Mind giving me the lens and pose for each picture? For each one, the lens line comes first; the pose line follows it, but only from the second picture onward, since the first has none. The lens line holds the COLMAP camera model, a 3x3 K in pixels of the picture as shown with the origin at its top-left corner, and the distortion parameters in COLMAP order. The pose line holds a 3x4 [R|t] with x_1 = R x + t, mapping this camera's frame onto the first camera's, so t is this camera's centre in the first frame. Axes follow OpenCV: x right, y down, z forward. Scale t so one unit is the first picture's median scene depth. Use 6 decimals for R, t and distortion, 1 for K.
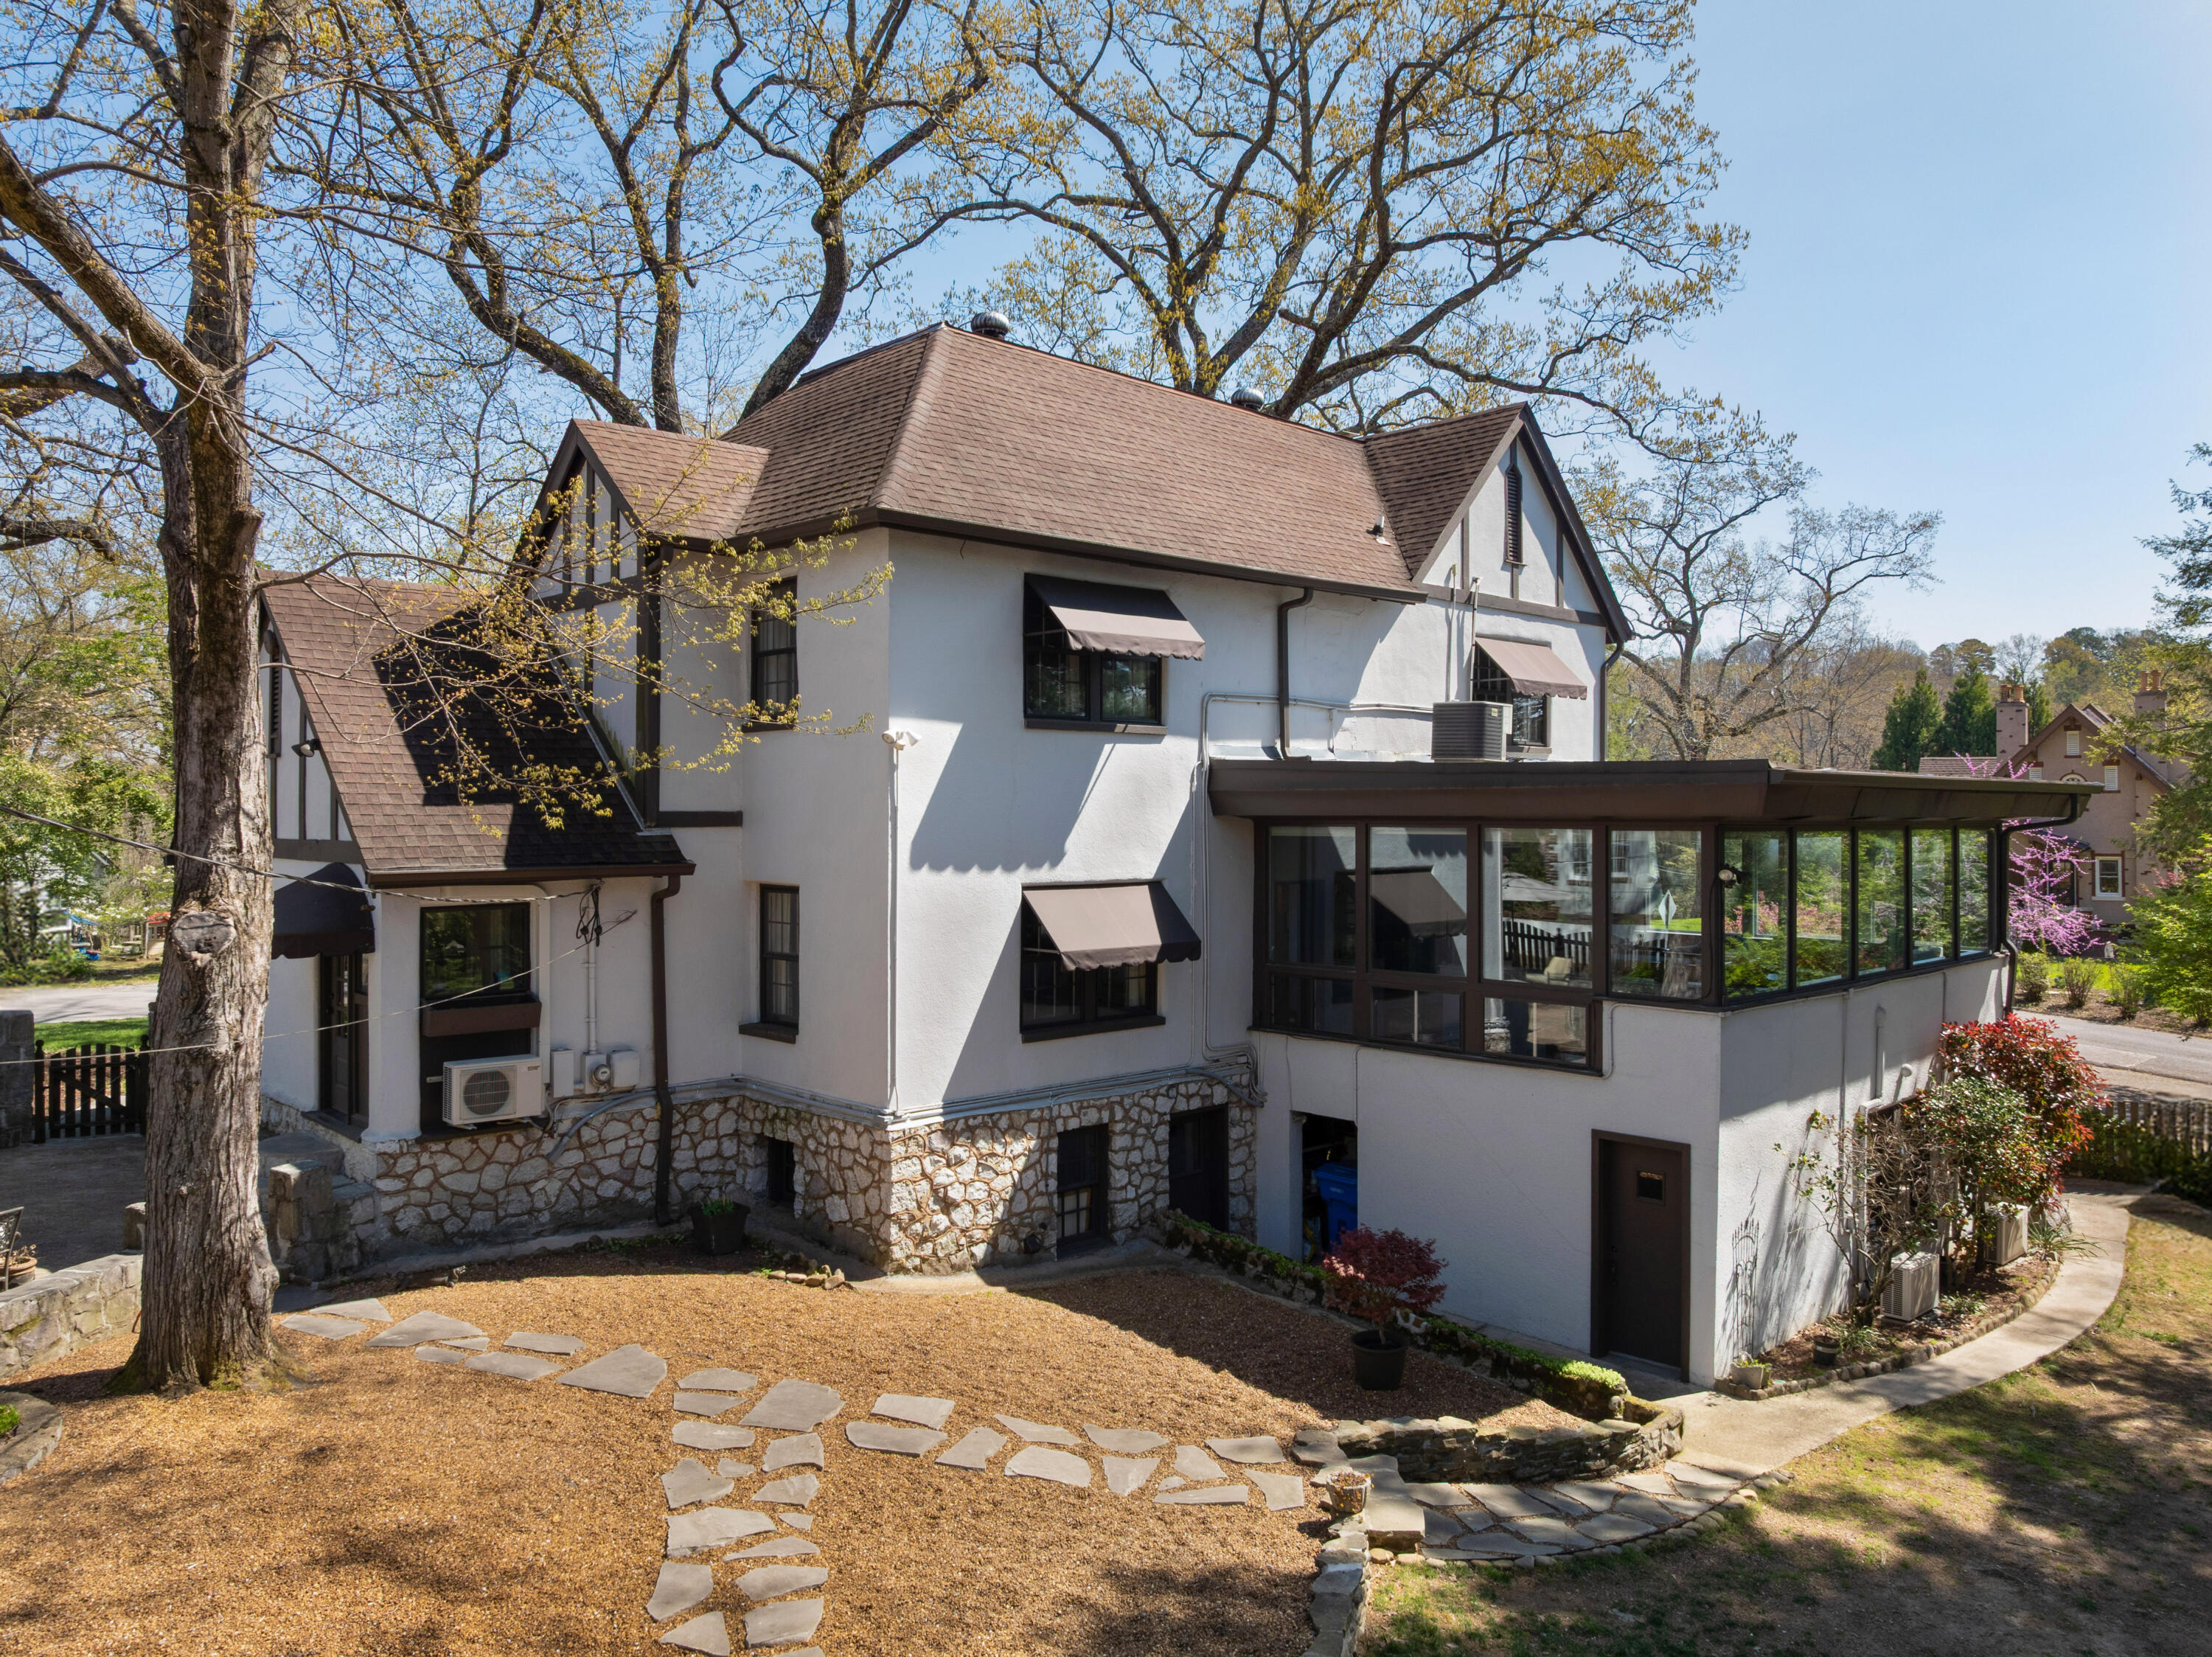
lens RADIAL K [[1594.4, 0, 1096.6], [0, 1594.4, 791.8], [0, 0, 1]] dist [-0.035981, 0.028056]
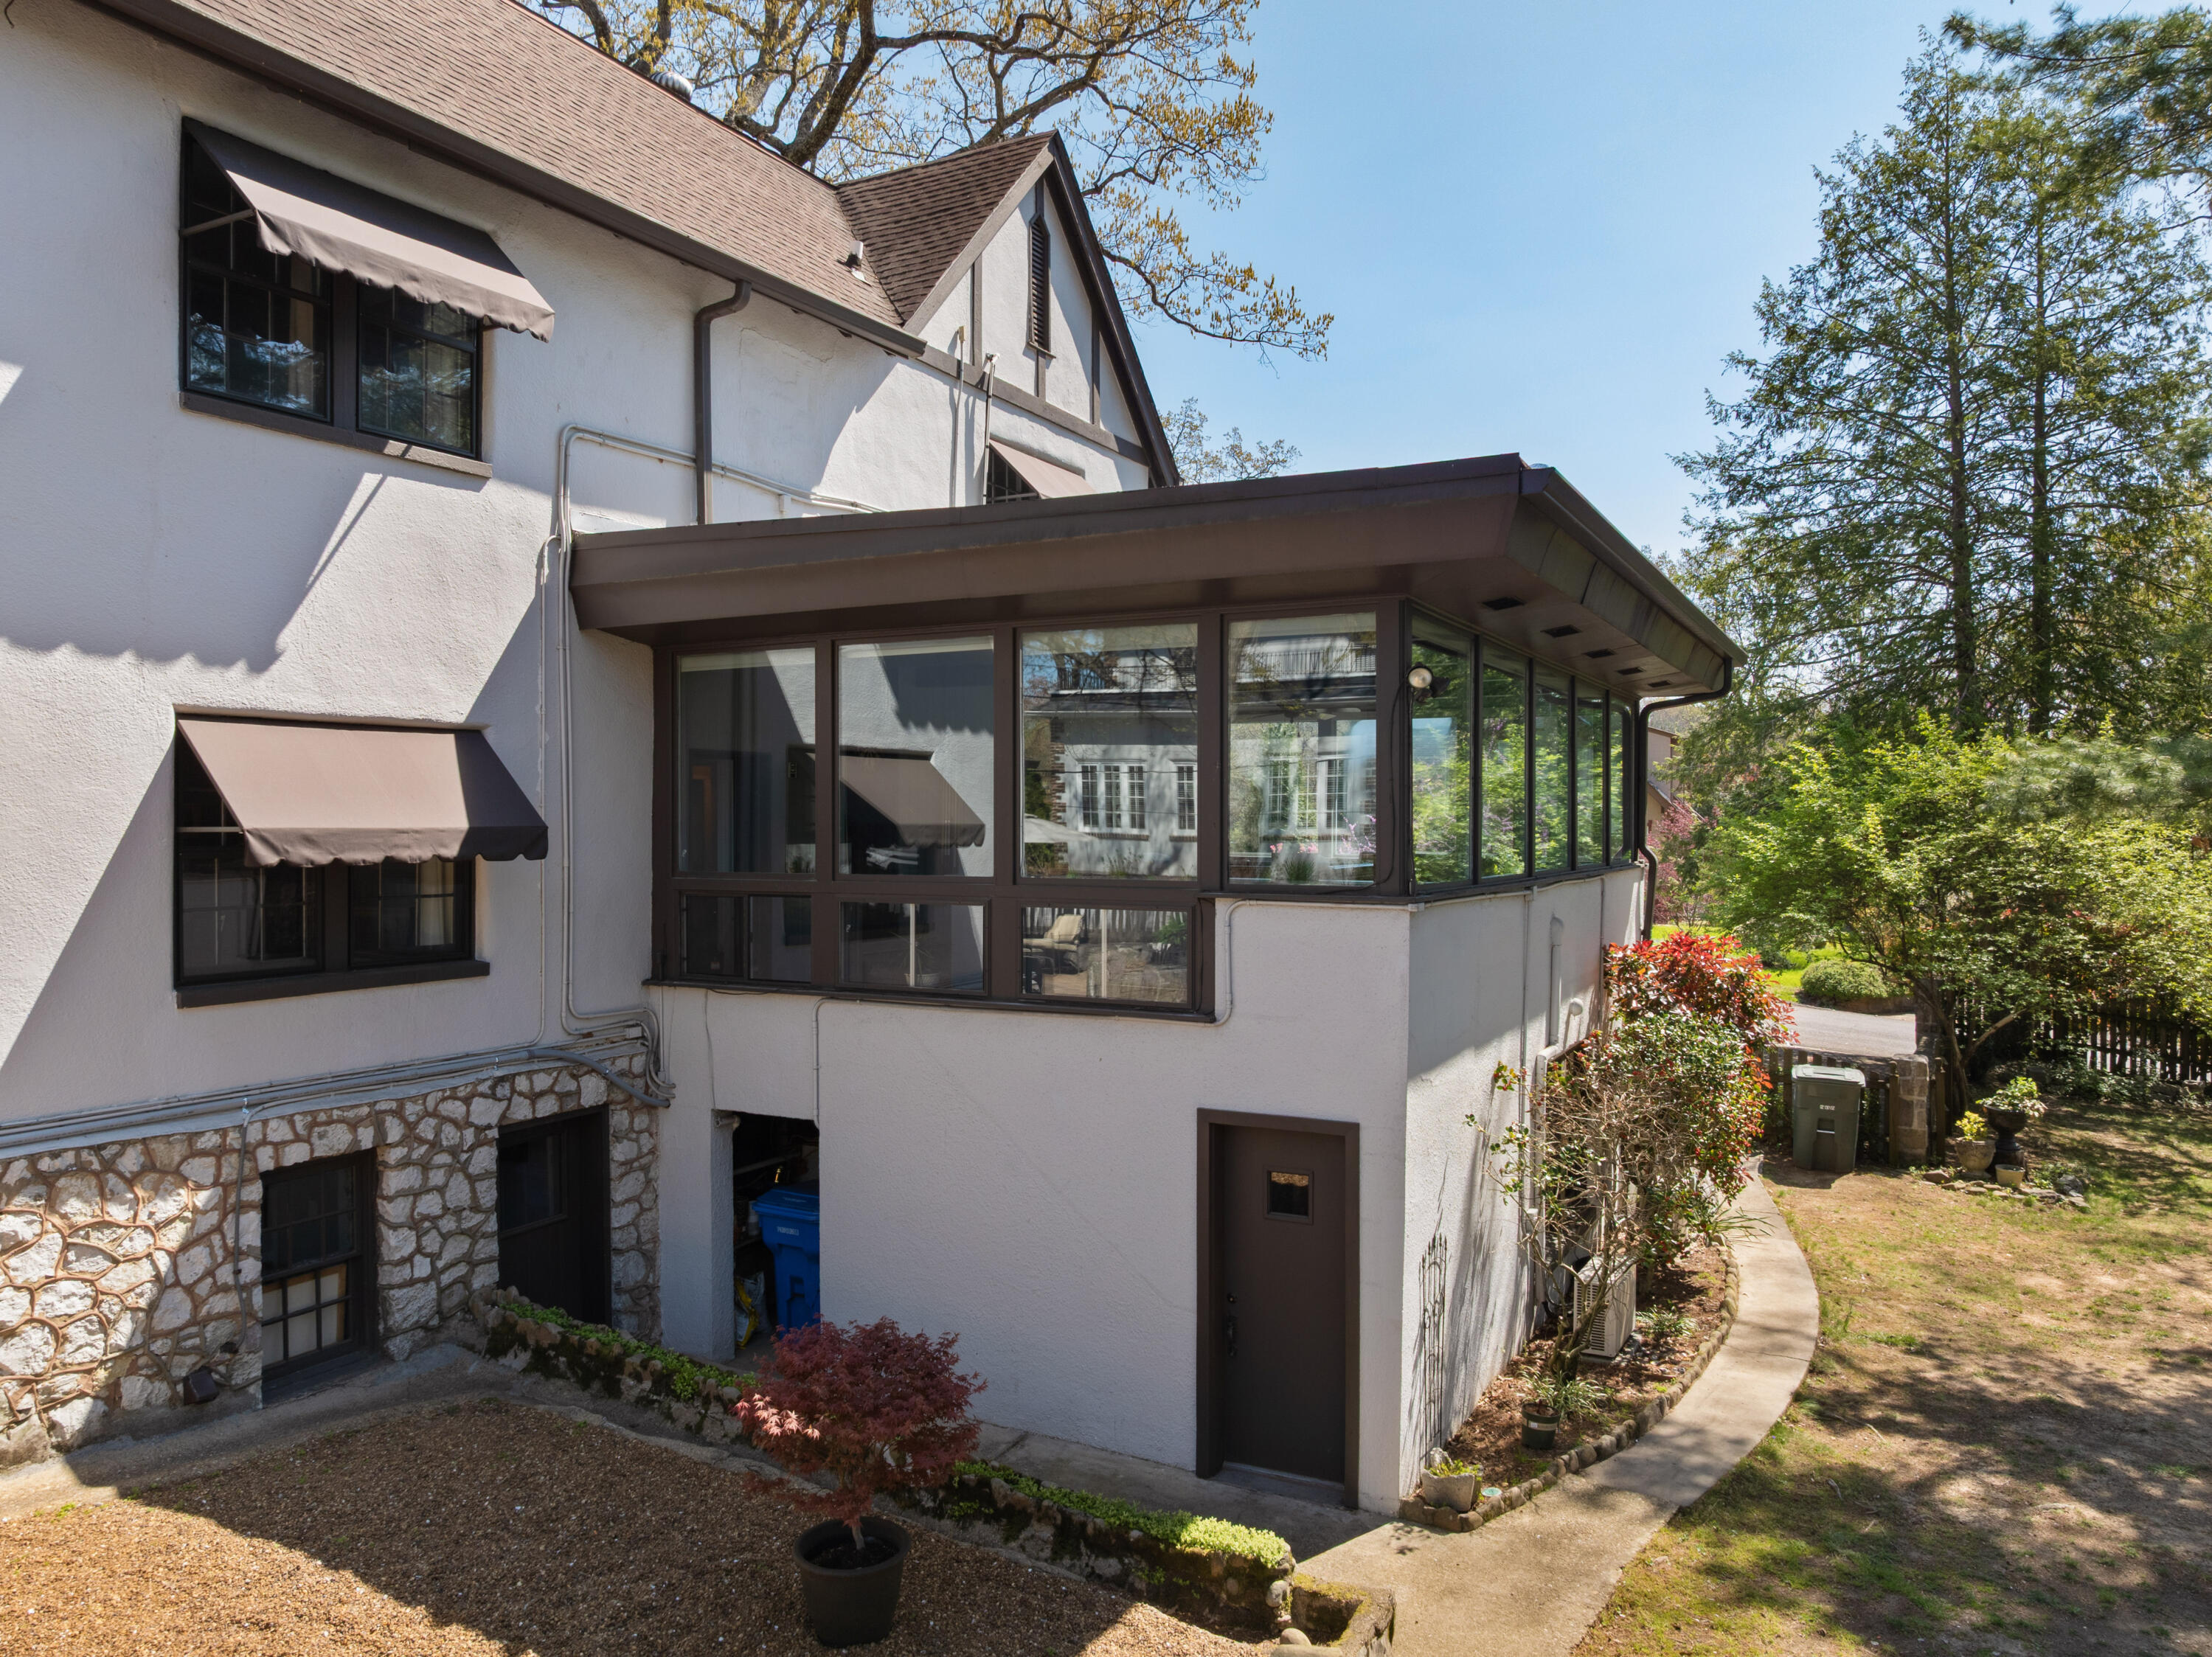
lens RADIAL K [[1585.1, 0, 1106.0], [0, 1585.1, 828.5], [0, 0, 1]] dist [-0.027384, -0.000134]
pose [[0.946117, -0.003194, 0.323810, 0.075785], [-0.002581, 0.999845, 0.017406, 0.088400], [-0.323815, -0.017304, 0.945962, 0.410029]]
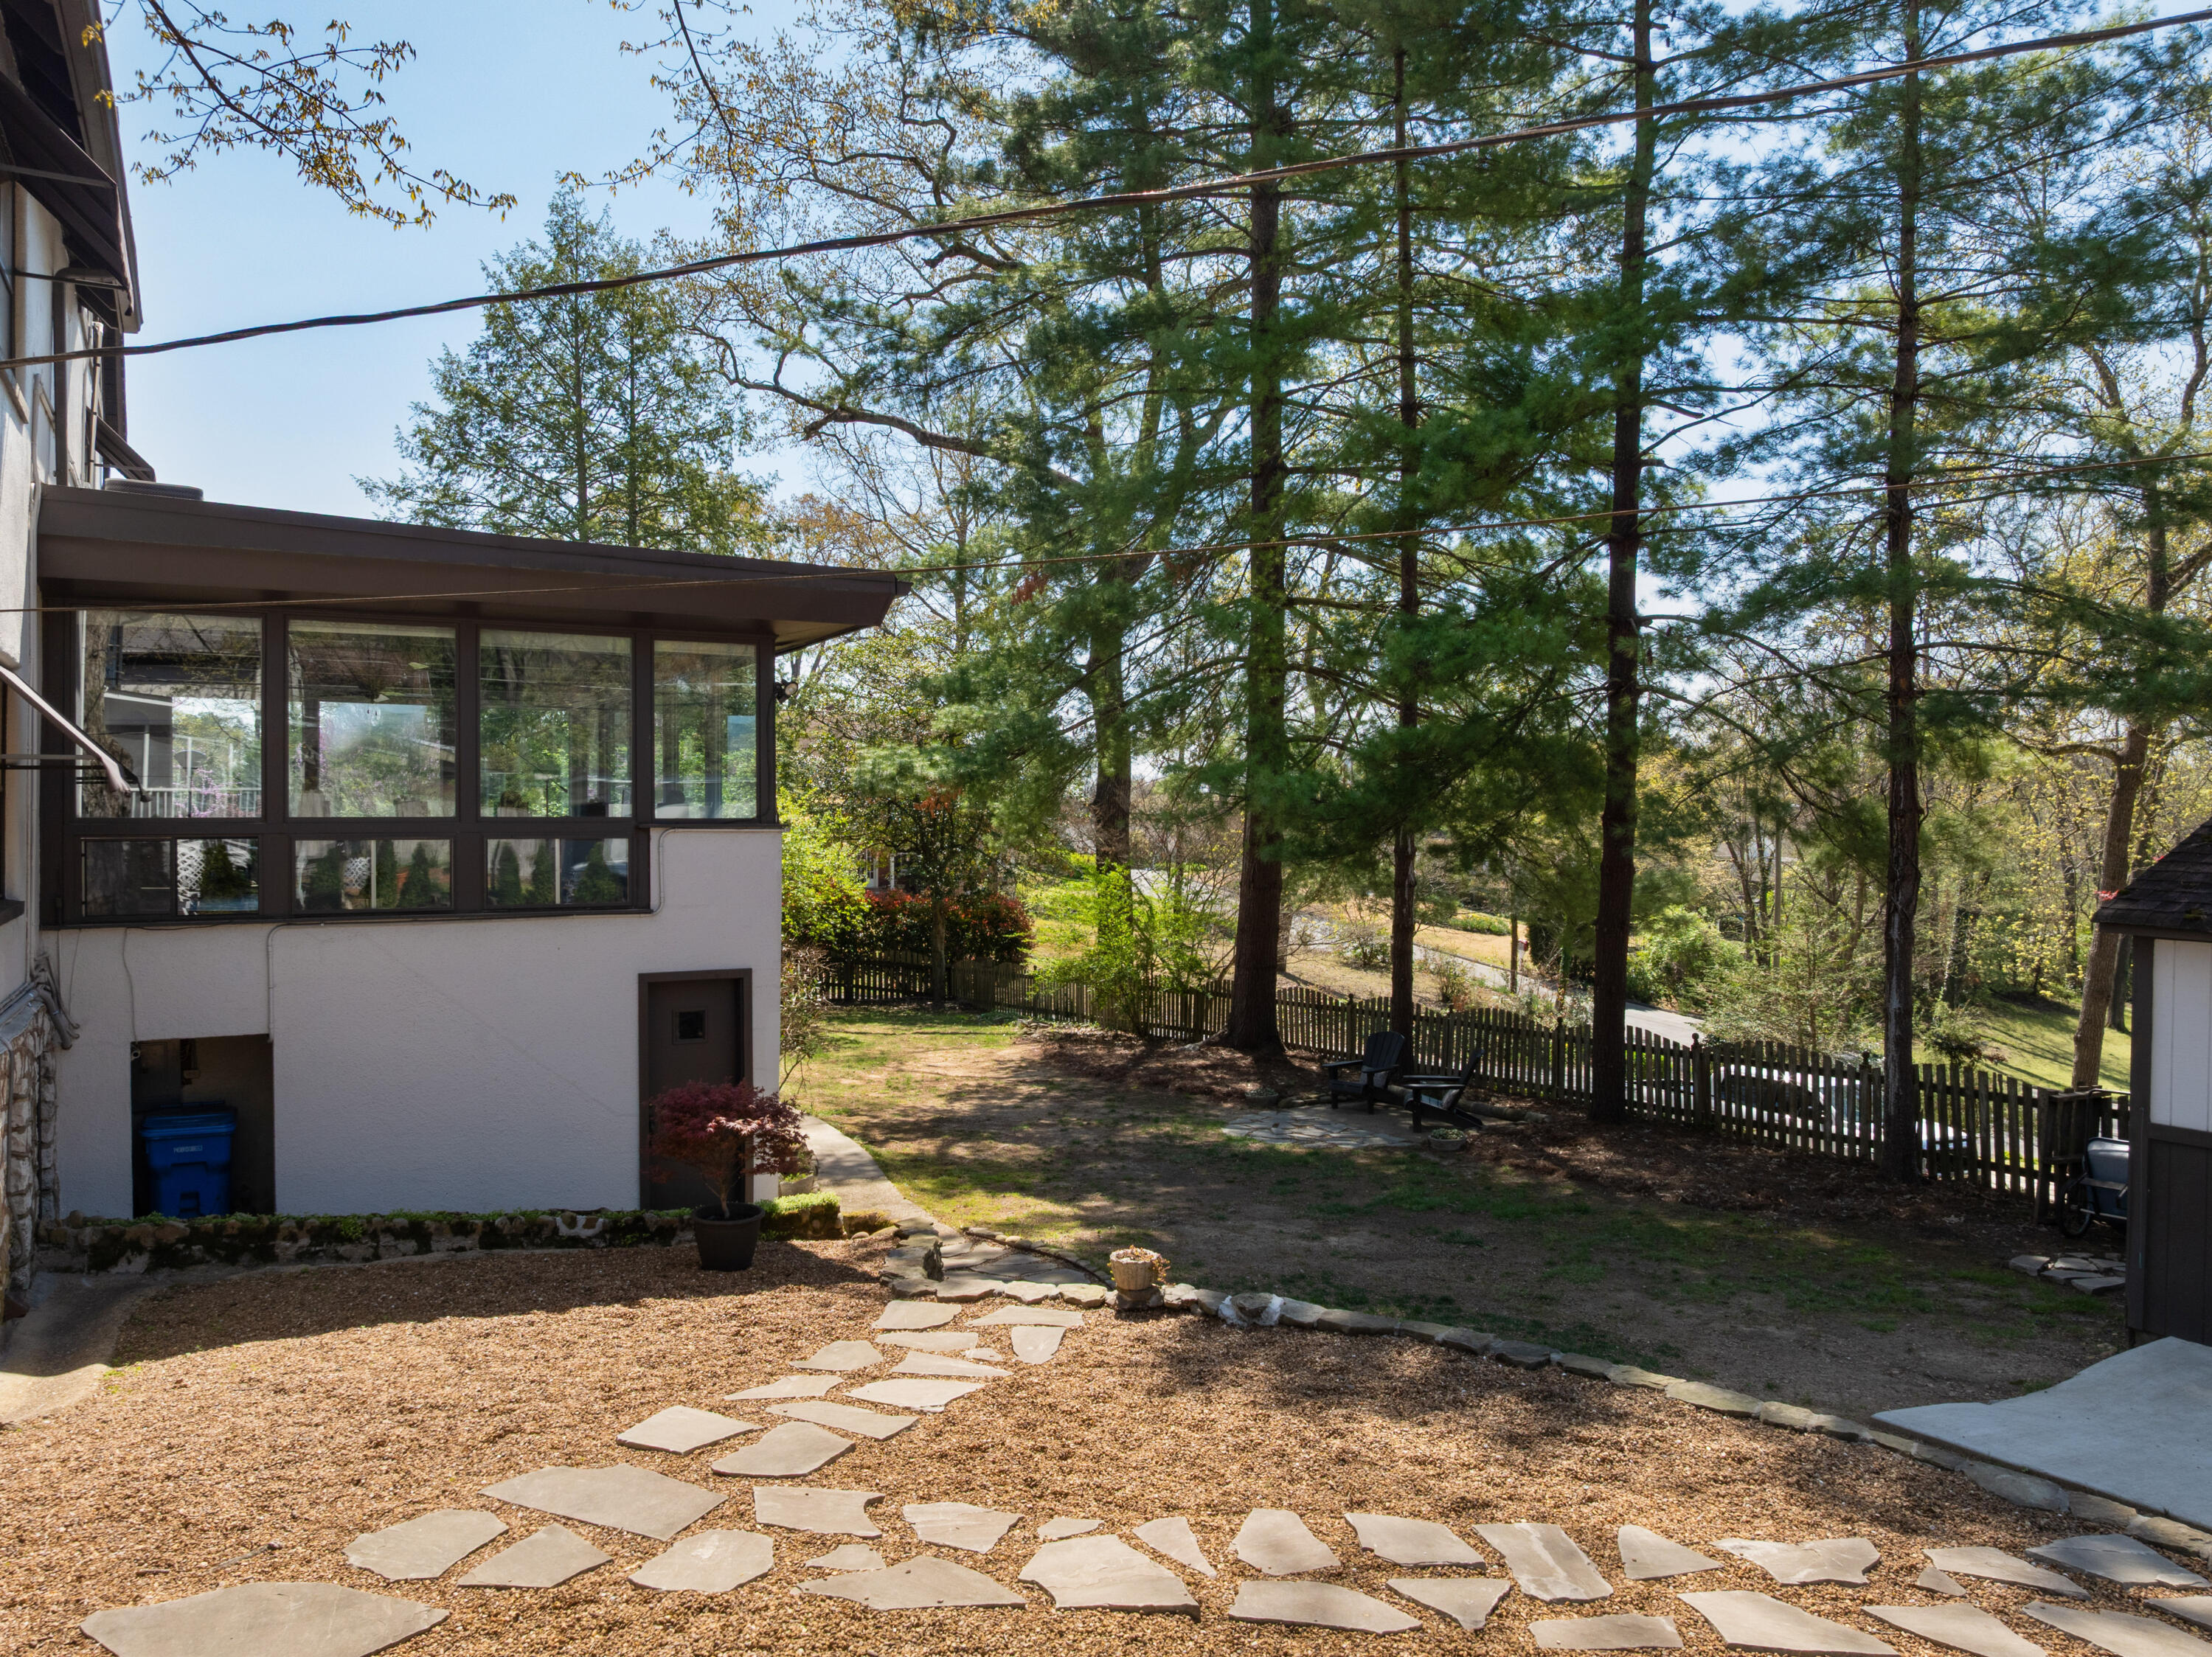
lens RADIAL K [[1572.2, 0, 1106.0], [0, 1572.2, 828.5], [0, 0, 1]] dist [-0.035521, 0.000492]
pose [[0.224924, -0.006192, 0.974357, -0.463605], [-0.012446, 0.999880, 0.009227, 0.113280], [-0.974297, -0.014202, 0.224820, 0.517273]]
